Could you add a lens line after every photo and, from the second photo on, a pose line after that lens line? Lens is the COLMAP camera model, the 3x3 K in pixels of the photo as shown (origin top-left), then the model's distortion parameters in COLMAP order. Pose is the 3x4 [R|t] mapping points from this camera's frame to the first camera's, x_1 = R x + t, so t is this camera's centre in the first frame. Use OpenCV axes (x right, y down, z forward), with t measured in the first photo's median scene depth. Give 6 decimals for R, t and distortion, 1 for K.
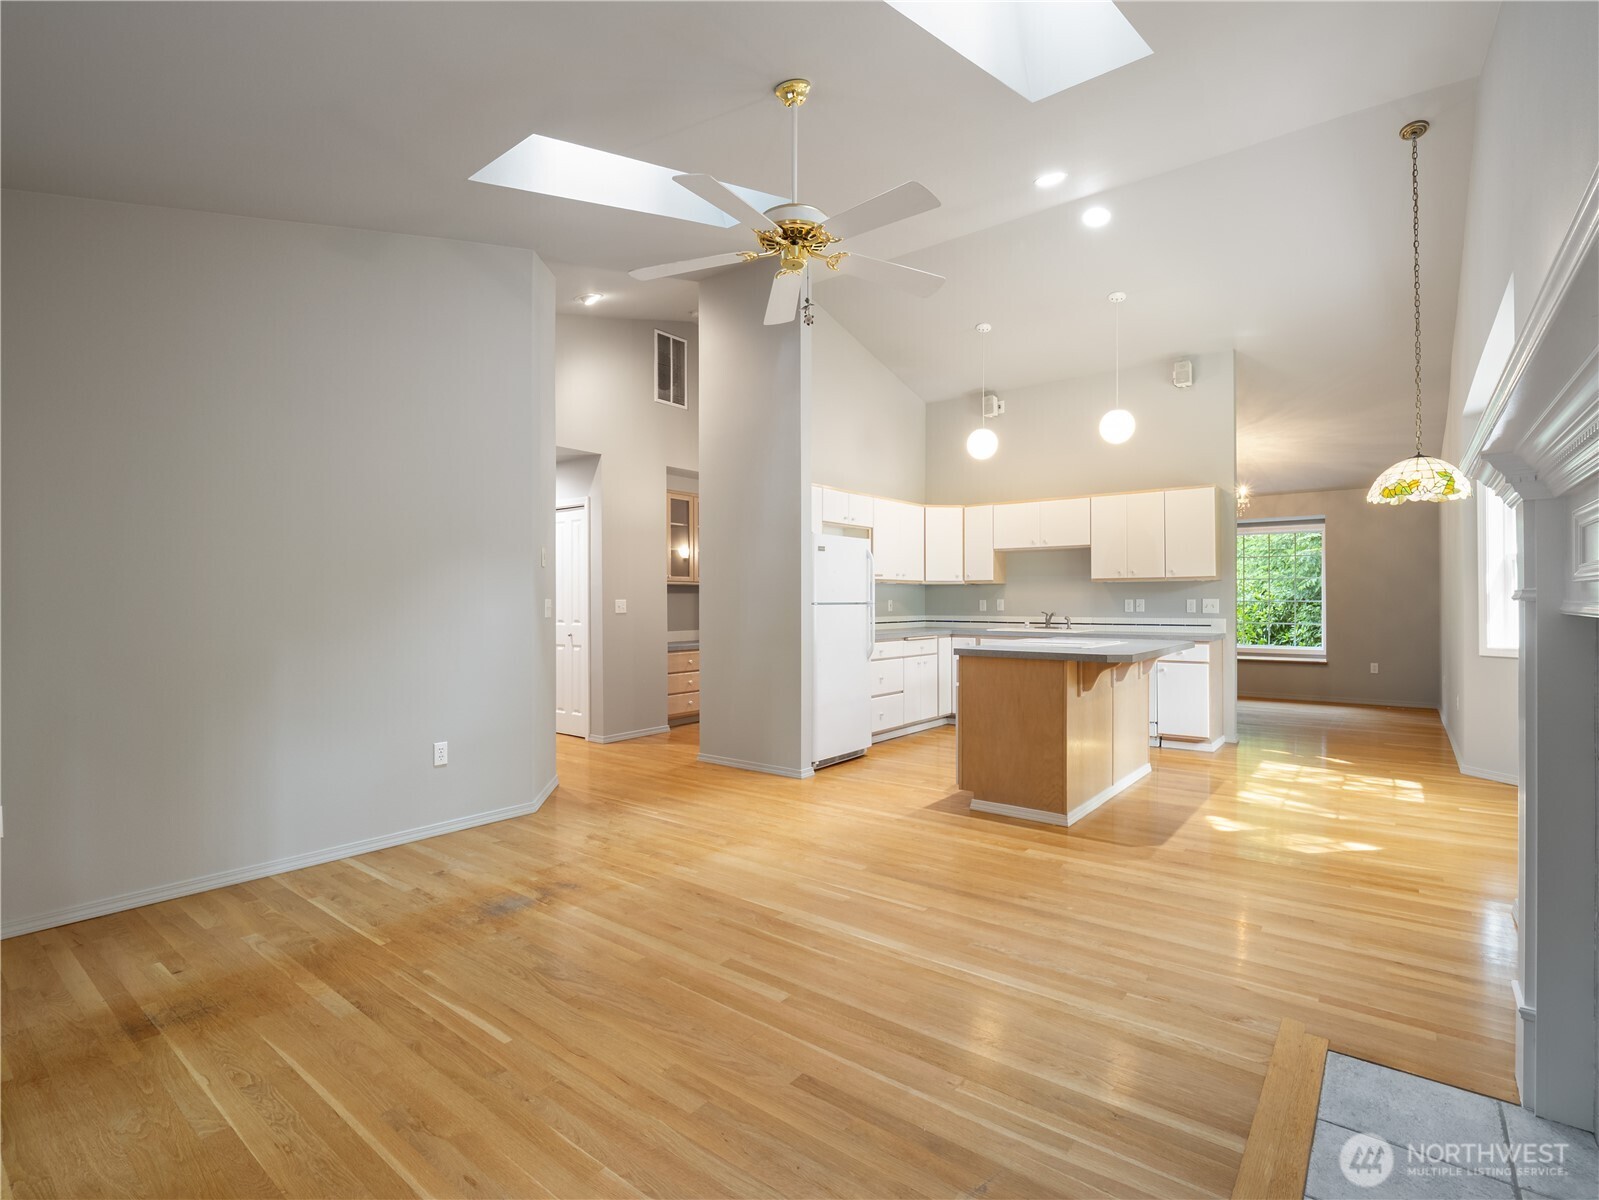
lens RADIAL K [[778.0, 0, 796.2], [0, 778.0, 597.5], [0, 0, 1]] dist [-0.014853, -0.001418]
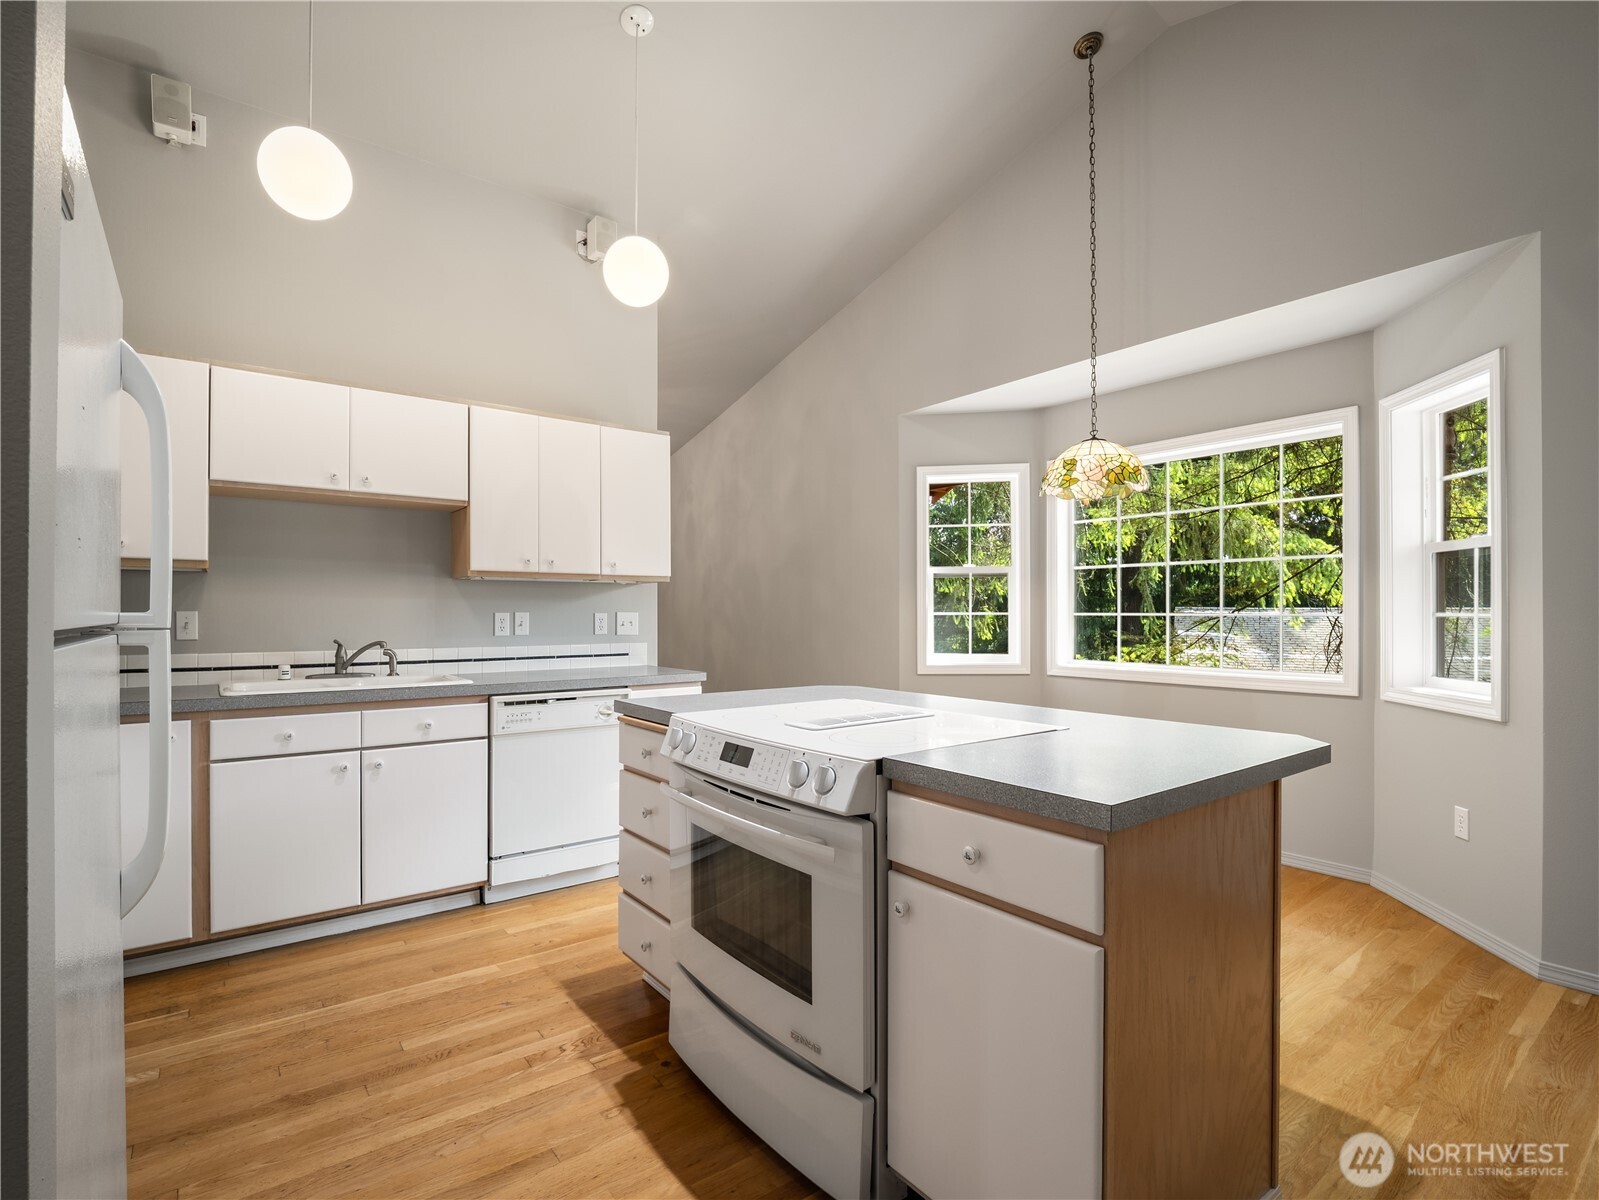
lens RADIAL K [[778.0, 0, 796.6], [0, 778.0, 595.6], [0, 0, 1]] dist [-0.014853, -0.001418]
pose [[0.248875, 0.028094, 0.968128, -0.045023], [-0.004171, 0.999601, -0.027935, 0.005410], [-0.968527, 0.002914, 0.248893, 0.699321]]
